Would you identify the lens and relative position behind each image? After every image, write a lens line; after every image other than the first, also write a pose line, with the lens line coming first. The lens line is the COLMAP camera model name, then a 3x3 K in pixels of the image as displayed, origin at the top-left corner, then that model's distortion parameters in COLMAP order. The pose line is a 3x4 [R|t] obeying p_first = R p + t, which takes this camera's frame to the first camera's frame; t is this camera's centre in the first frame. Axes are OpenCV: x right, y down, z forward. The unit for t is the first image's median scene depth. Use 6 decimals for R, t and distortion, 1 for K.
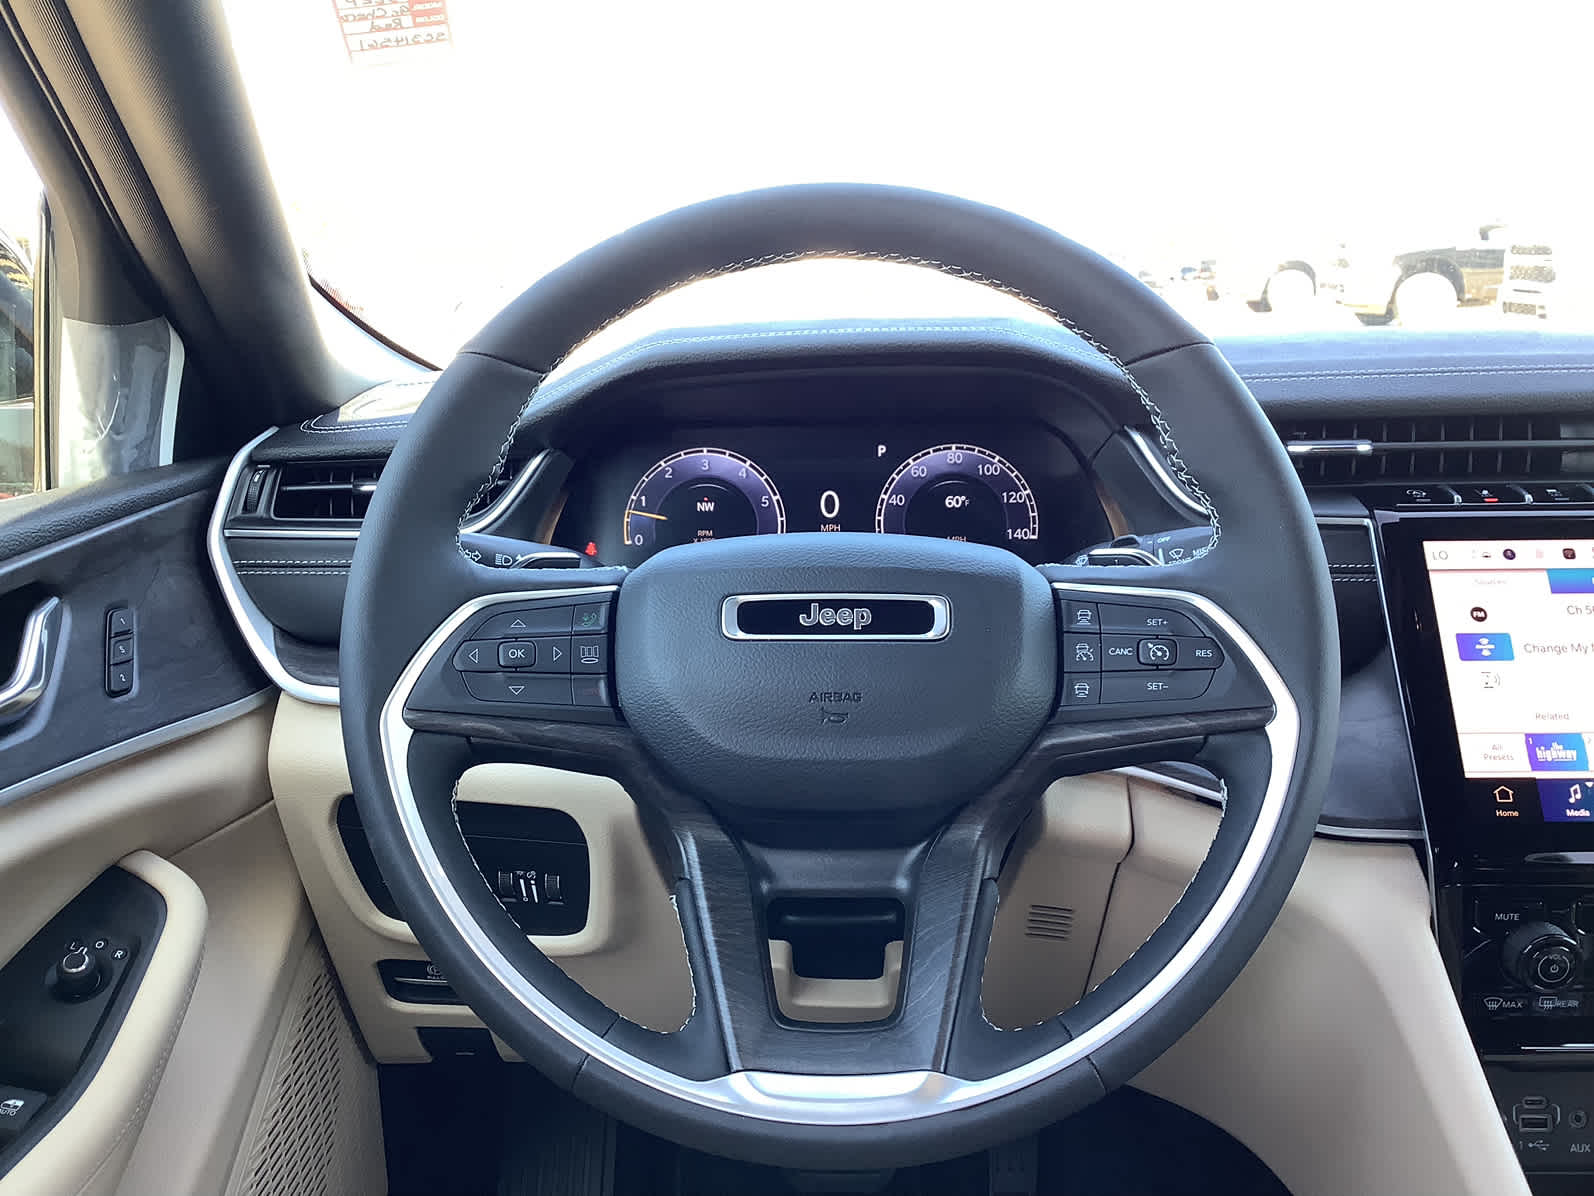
lens RADIAL K [[1433.0, 0, 797.8], [0, 1433.0, 600.2], [0, 0, 1]] dist [0.097836, -0.159439]
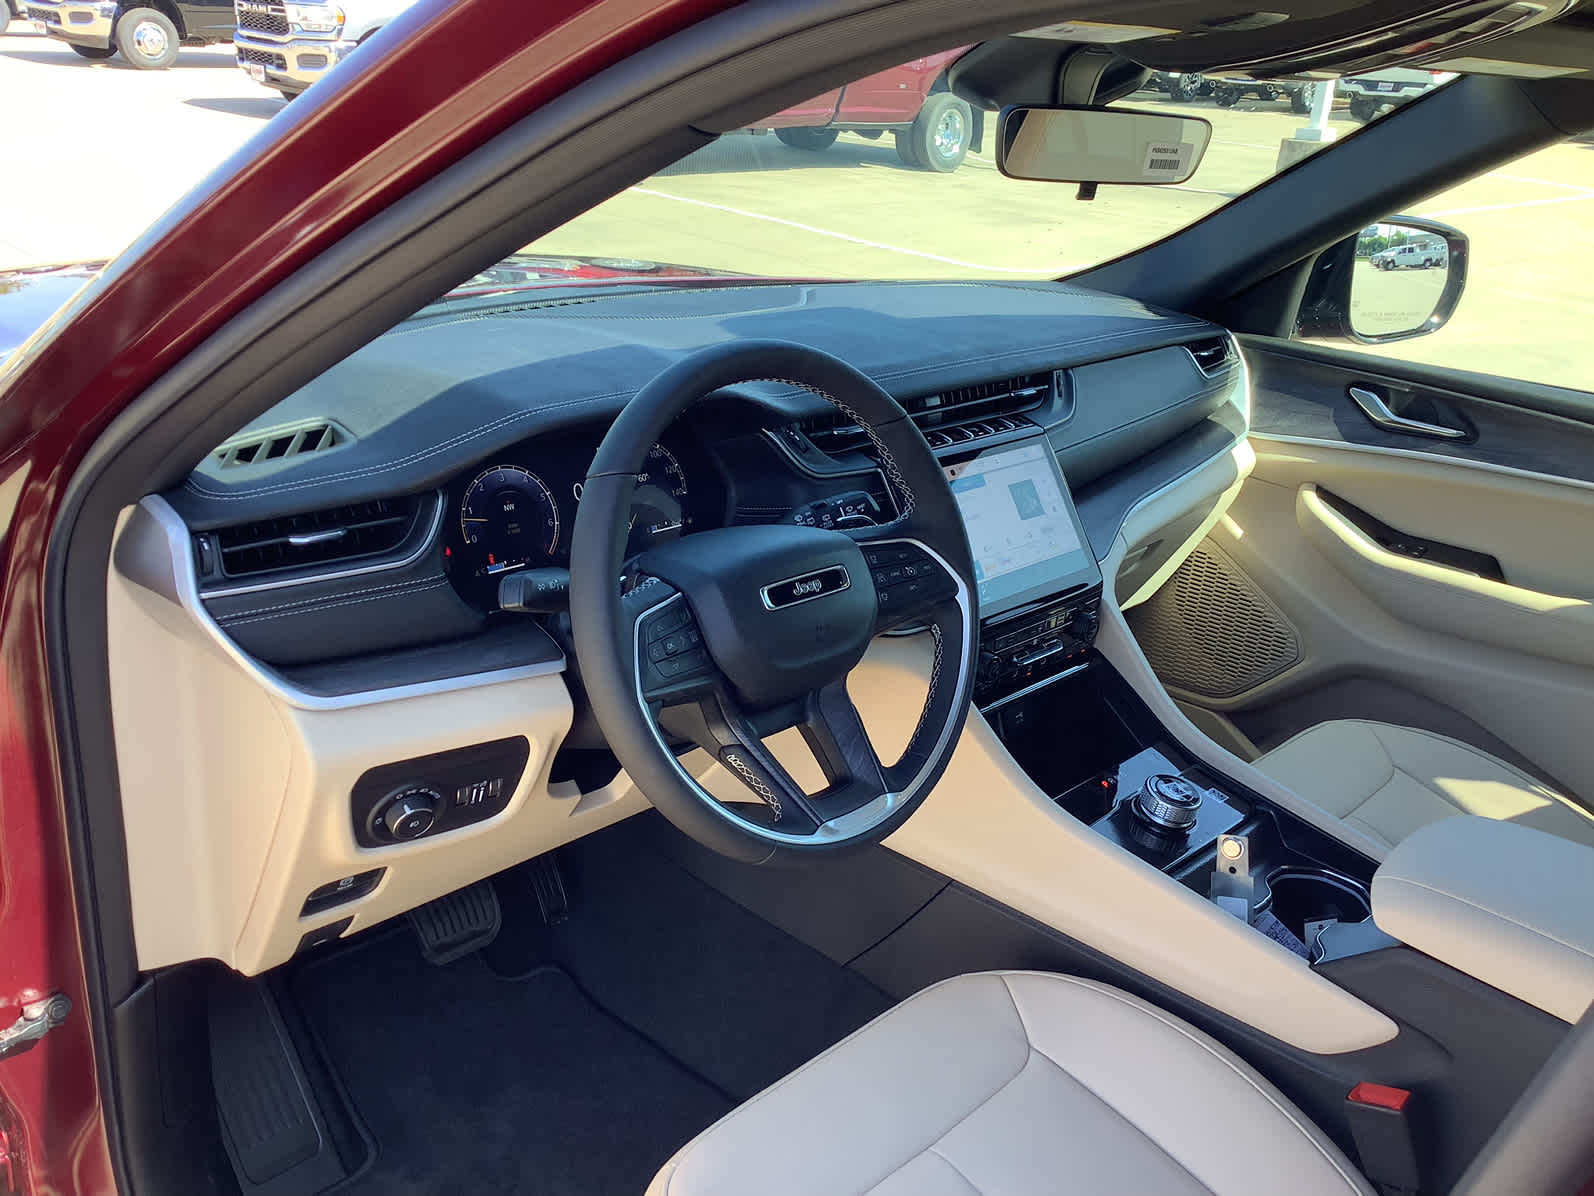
lens RADIAL K [[1433.0, 0, 794.2], [0, 1433.0, 604.4], [0, 0, 1]] dist [0.097836, -0.159439]
pose [[0.699380, -0.209174, 0.683457, -0.858581], [0.090807, 0.974473, 0.205318, -0.237767], [-0.708958, -0.081533, 0.700522, -0.204231]]
